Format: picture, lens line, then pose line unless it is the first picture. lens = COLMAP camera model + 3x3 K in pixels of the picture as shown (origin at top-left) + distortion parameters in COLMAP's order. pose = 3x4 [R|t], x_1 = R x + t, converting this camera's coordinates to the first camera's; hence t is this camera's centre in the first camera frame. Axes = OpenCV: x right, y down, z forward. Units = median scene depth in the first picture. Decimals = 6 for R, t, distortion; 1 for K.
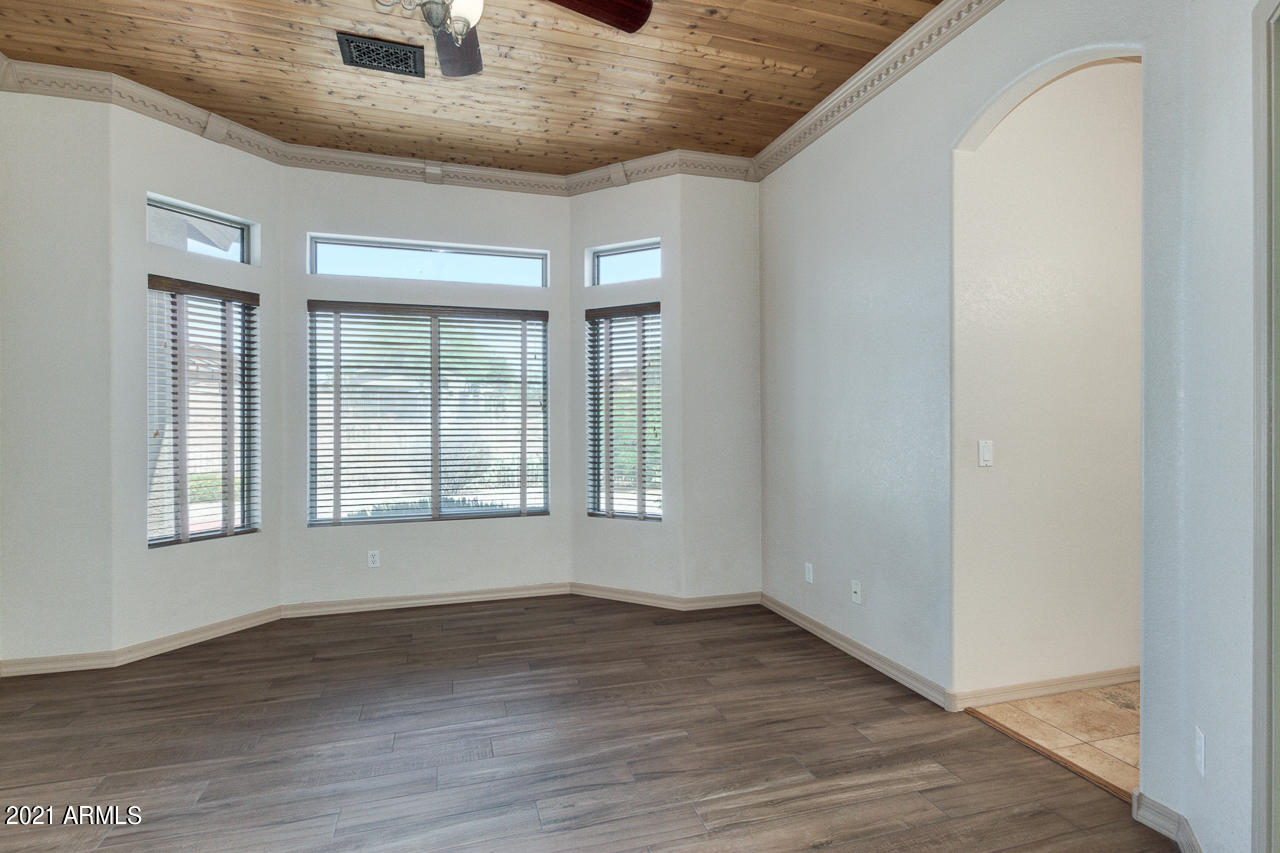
lens RADIAL K [[597.3, 0, 653.8], [0, 597.3, 421.3], [0, 0, 1]] dist [0.008145, -0.003039]
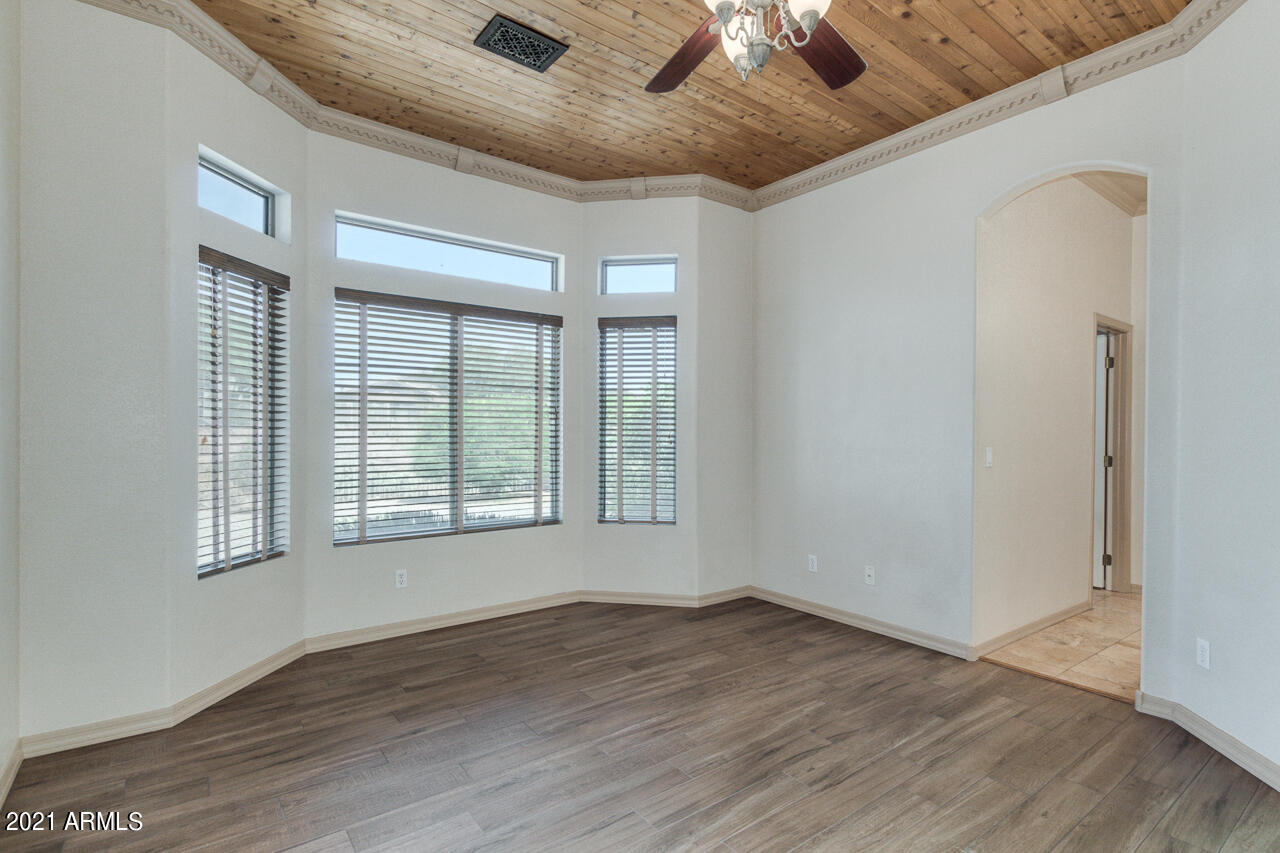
lens RADIAL K [[597.3, 0, 677.3], [0, 597.3, 431.8], [0, 0, 1]] dist [0.008145, -0.003039]
pose [[0.944569, 0.007406, 0.328230, -0.414950], [-0.008505, 0.999962, 0.001912, 0.002629], [-0.328204, -0.004597, 0.944596, 0.009836]]
